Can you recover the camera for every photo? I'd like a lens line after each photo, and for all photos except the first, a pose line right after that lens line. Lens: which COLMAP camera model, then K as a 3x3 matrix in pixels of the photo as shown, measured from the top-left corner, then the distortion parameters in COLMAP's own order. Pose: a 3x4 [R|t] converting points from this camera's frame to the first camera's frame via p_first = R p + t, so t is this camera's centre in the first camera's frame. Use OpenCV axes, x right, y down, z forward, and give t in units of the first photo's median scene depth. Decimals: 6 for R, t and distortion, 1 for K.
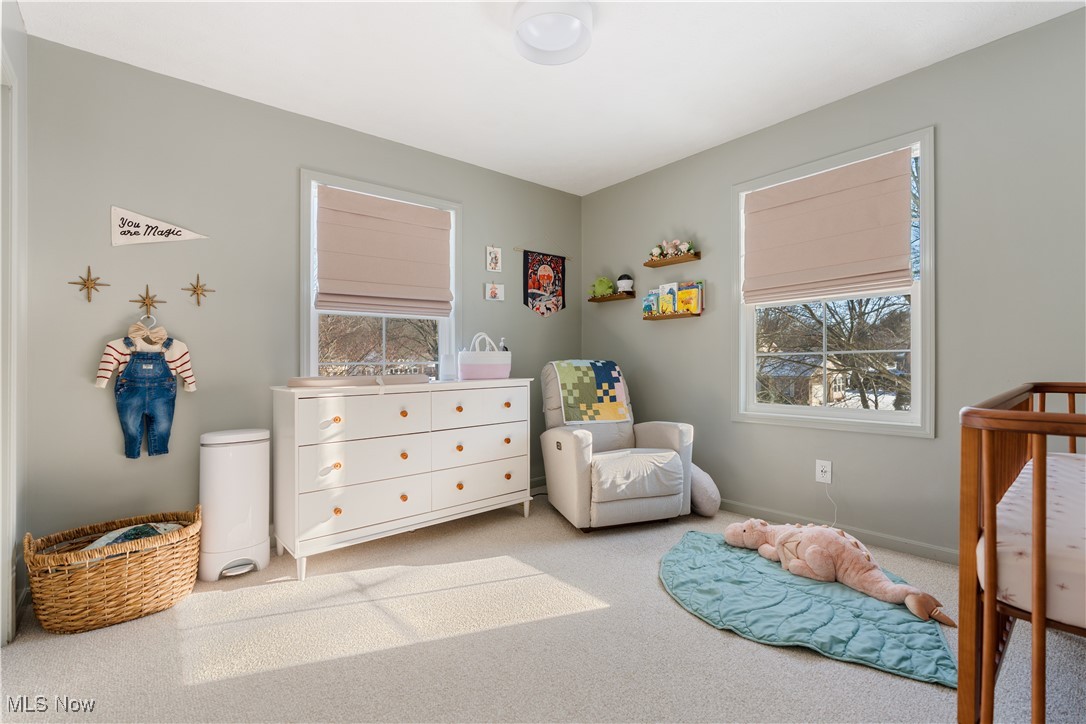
lens RADIAL K [[495.6, 0, 543.0], [0, 495.6, 362.0], [0, 0, 1]] dist [-0.000633, -0.000024]
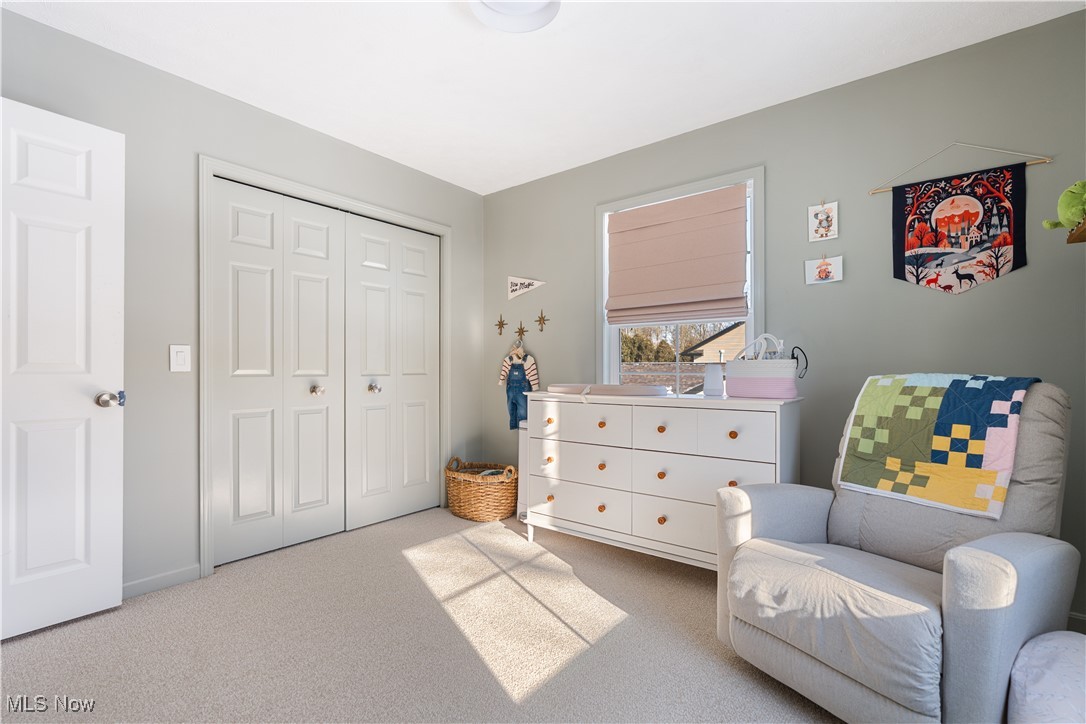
lens RADIAL K [[495.6, 0, 543.0], [0, 495.6, 362.0], [0, 0, 1]] dist [-0.000633, -0.000024]
pose [[0.186168, -0.002855, -0.982514, 0.525907], [-0.003767, 0.999986, -0.003620, -0.013894], [0.982511, 0.004375, 0.186155, 0.535878]]
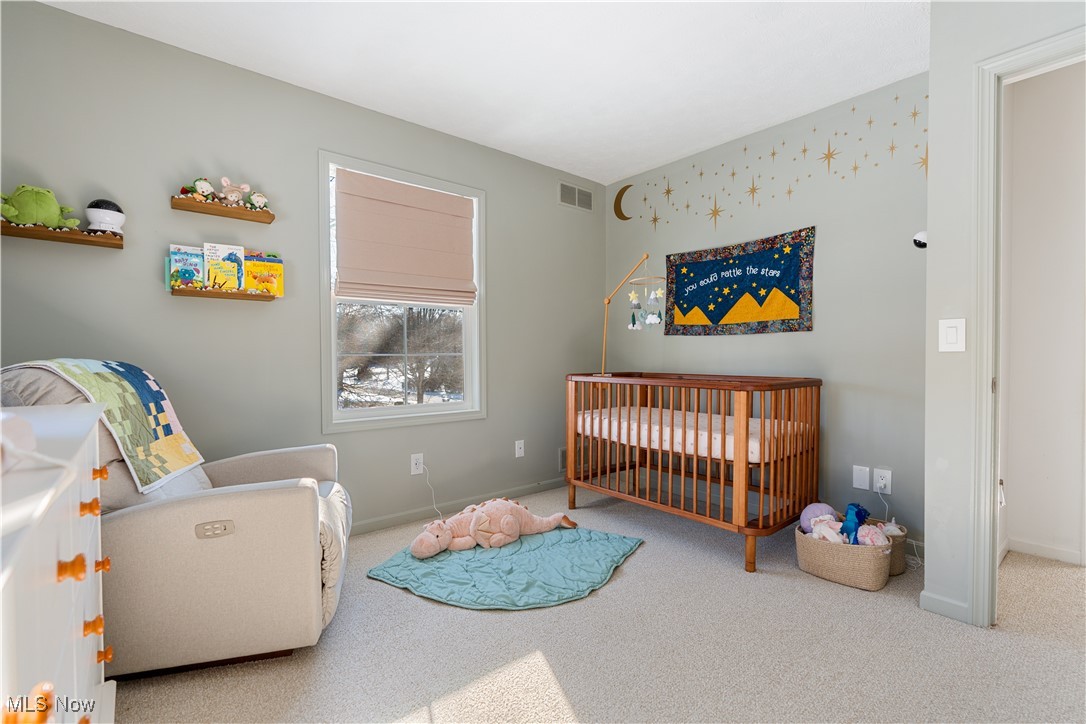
lens RADIAL K [[487.4, 0, 541.5], [0, 487.4, 373.3], [0, 0, 1]] dist [0.000041, -0.000026]
pose [[0.012748, -0.018655, 0.999745, -0.403956], [0.008686, 0.999790, 0.018545, 0.004742], [-0.999881, 0.008447, 0.012908, 0.587031]]
